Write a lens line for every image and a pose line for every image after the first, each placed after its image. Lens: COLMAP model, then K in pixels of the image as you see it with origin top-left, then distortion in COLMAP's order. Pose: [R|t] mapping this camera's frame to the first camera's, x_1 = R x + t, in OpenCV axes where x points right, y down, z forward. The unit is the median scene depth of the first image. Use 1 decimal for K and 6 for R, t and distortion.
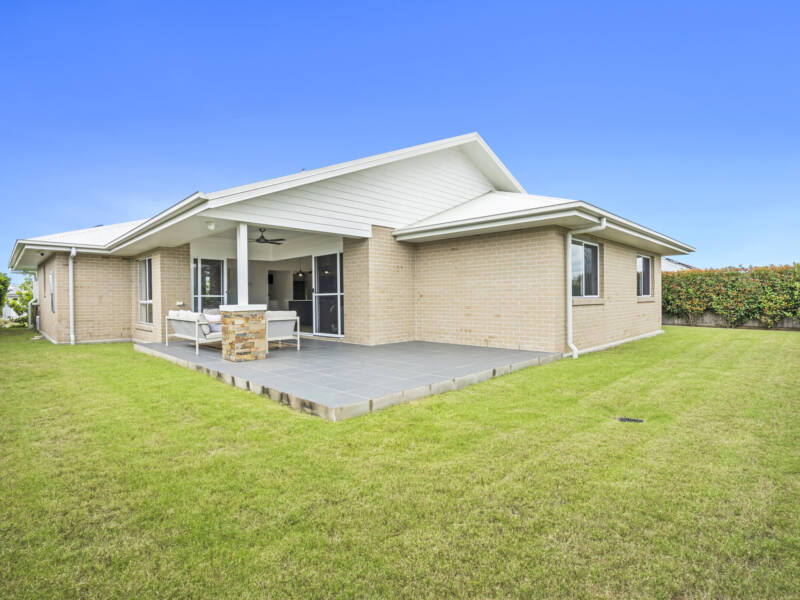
lens RADIAL K [[404.5, 0, 400.0], [0, 404.5, 300.0], [0, 0, 1]] dist [-0.003652, -0.000332]
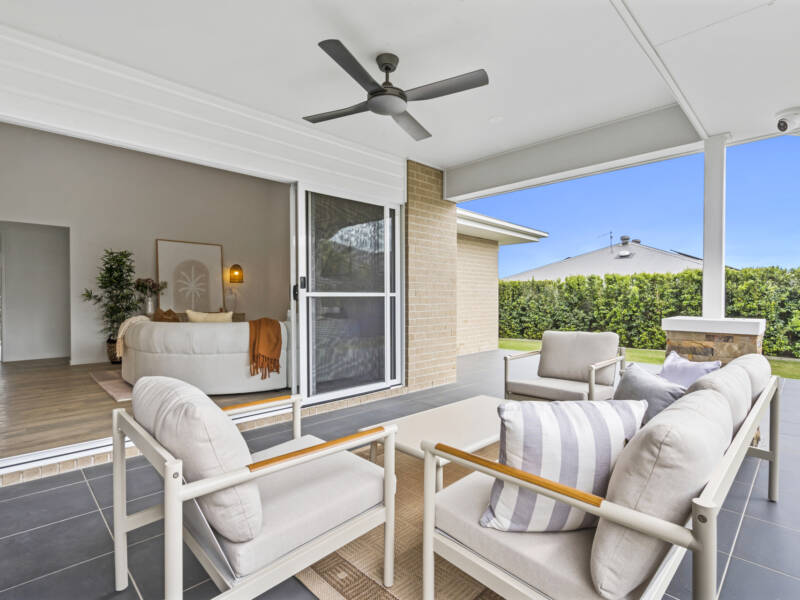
lens RADIAL K [[404.5, 0, 400.0], [0, 404.5, 300.0], [0, 0, 1]] dist [-0.003652, -0.000332]
pose [[0.001368, 0.006506, 0.999978, -0.618287], [0.004620, 0.999968, -0.006513, -0.005620], [-0.999988, 0.004628, 0.001338, 0.978036]]
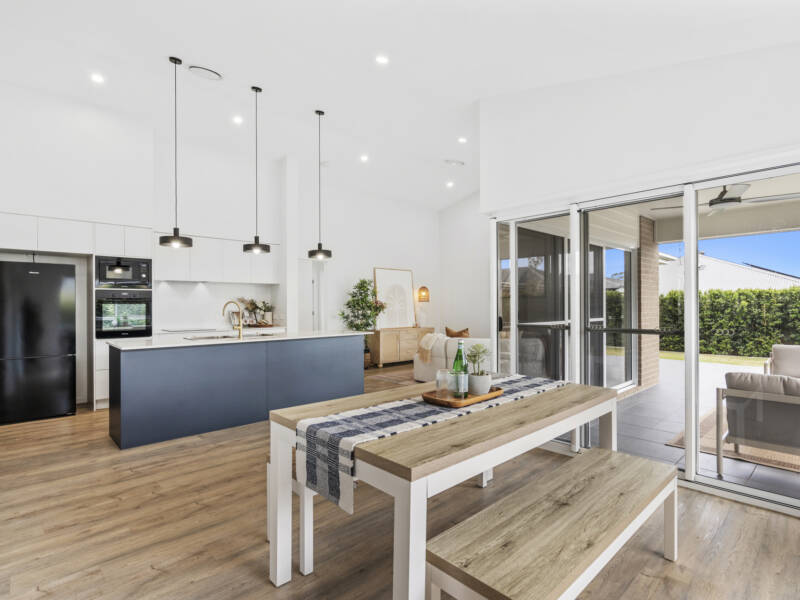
lens RADIAL K [[404.5, 0, 400.0], [0, 404.5, 300.0], [0, 0, 1]] dist [-0.003652, -0.000332]
pose [[0.045314, 0.020837, 0.998755, -0.801199], [0.006940, 0.999752, -0.021173, -0.031378], [-0.998949, 0.007891, 0.045158, 1.333427]]
